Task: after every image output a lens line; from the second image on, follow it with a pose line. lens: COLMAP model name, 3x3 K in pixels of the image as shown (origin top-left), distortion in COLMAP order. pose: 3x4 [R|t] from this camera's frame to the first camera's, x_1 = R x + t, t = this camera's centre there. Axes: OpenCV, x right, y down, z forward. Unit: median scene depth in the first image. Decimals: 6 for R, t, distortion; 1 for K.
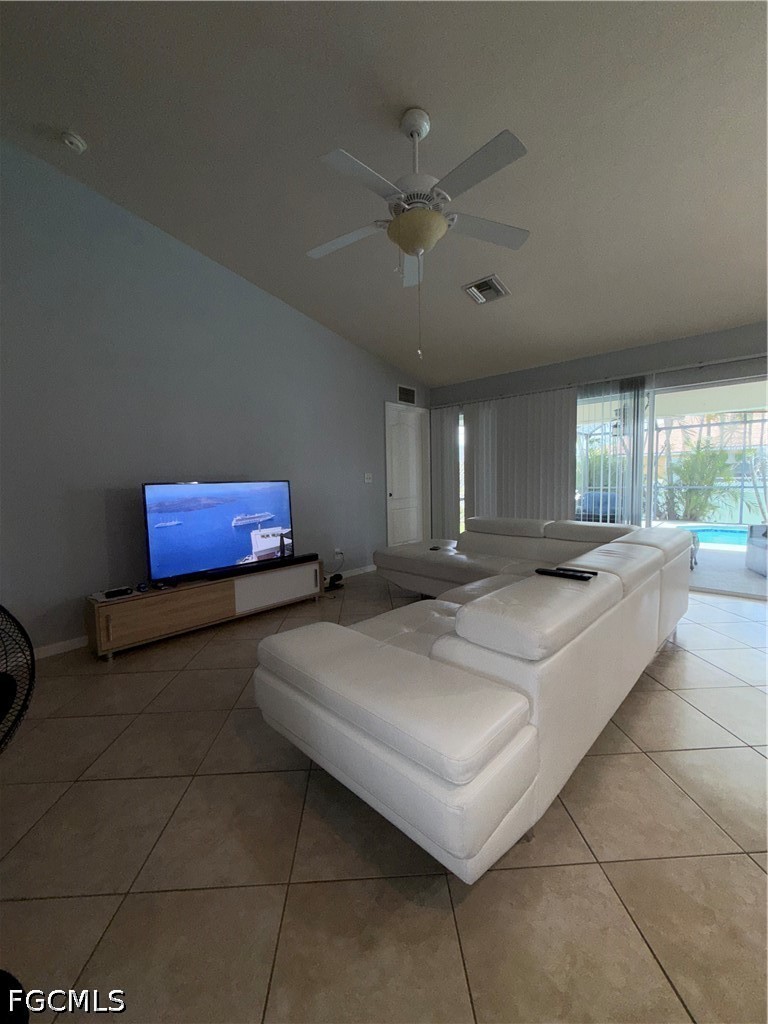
lens RADIAL K [[410.6, 0, 382.4], [0, 410.6, 507.7], [0, 0, 1]] dist [0.000993, 0.000559]
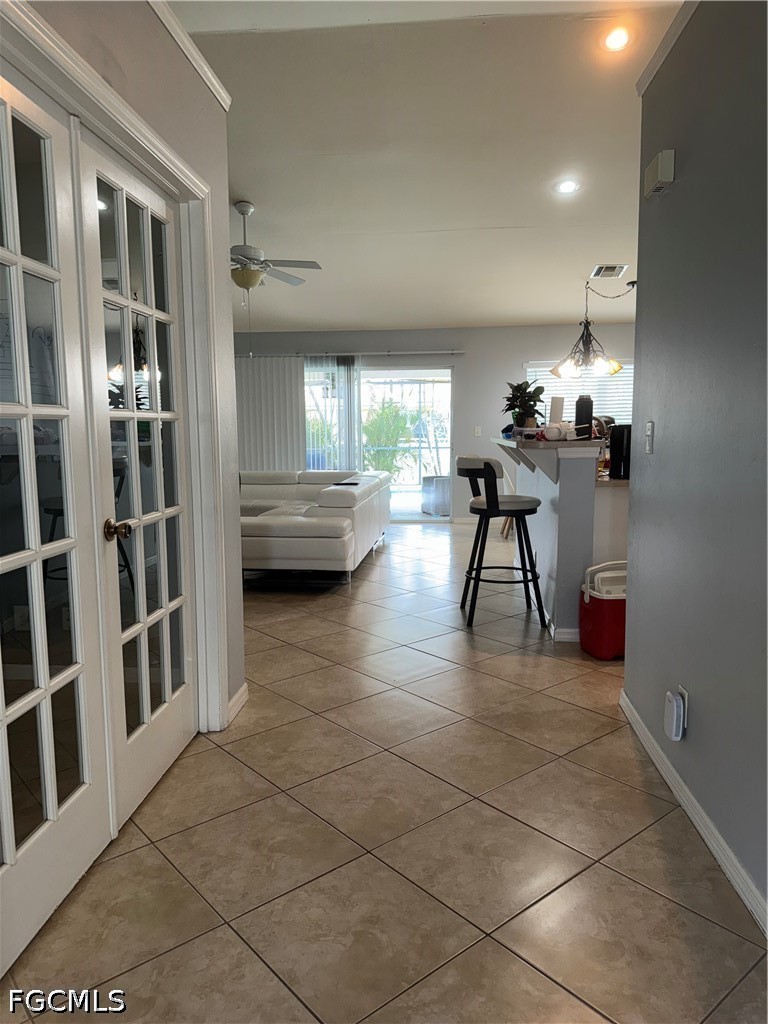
lens RADIAL K [[715.2, 0, 382.4], [0, 715.2, 512.3], [0, 0, 1]] dist [0.008490, 0.001594]
pose [[0.789628, -0.055654, 0.611057, -0.257232], [0.035852, 0.998361, 0.044601, 0.024254], [-0.612538, -0.013311, 0.790329, -0.308019]]
